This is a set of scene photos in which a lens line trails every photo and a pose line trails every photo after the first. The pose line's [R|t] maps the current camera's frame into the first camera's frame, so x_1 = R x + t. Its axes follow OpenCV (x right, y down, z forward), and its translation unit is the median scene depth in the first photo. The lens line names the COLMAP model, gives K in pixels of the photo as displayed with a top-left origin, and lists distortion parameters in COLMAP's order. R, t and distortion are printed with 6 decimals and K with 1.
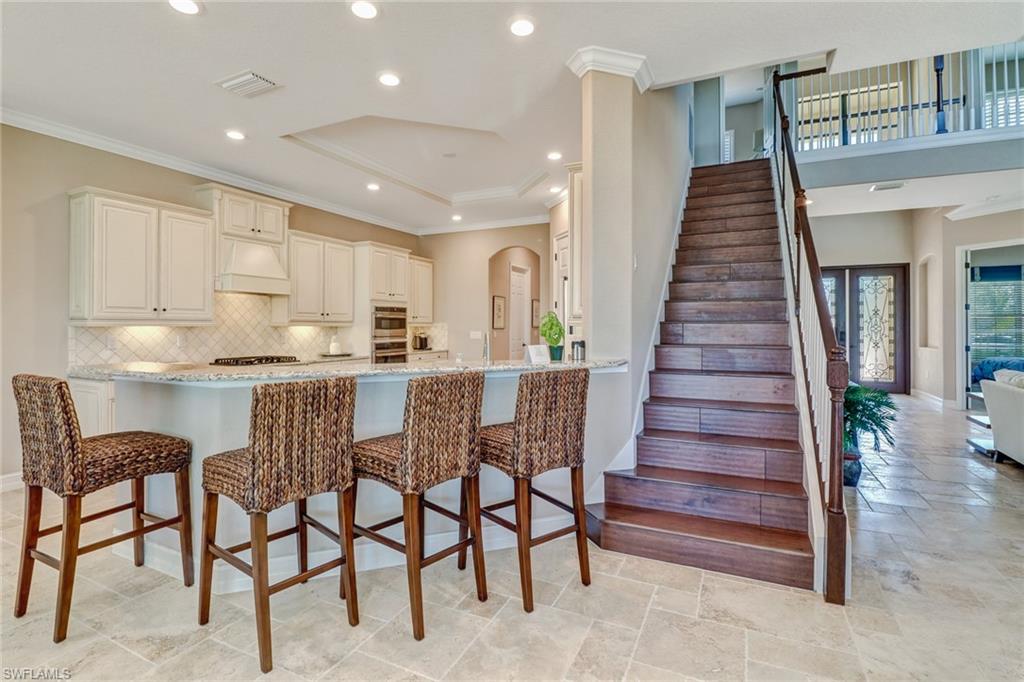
lens RADIAL K [[486.9, 0, 507.6], [0, 486.9, 325.2], [0, 0, 1]] dist [-0.007573, -0.002260]
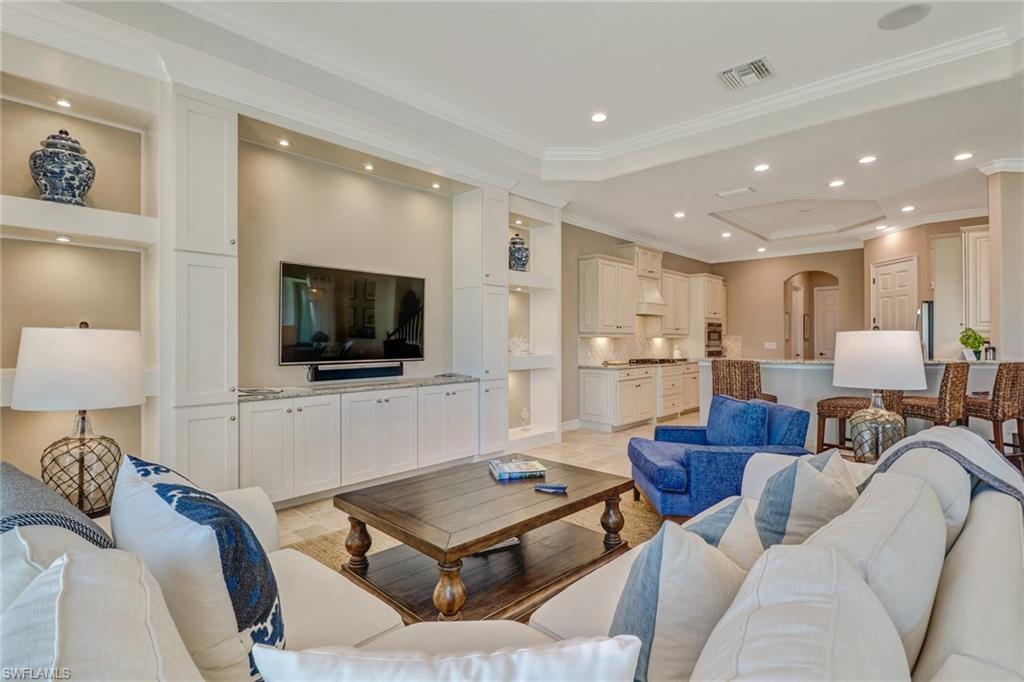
lens RADIAL K [[486.9, 0, 516.3], [0, 486.9, 341.0], [0, 0, 1]] dist [-0.007573, -0.002260]
pose [[0.953545, 0.002563, -0.301240, -0.423339], [-0.000472, 0.999975, 0.007014, 0.001537], [0.301250, -0.006546, 0.953523, -0.462636]]
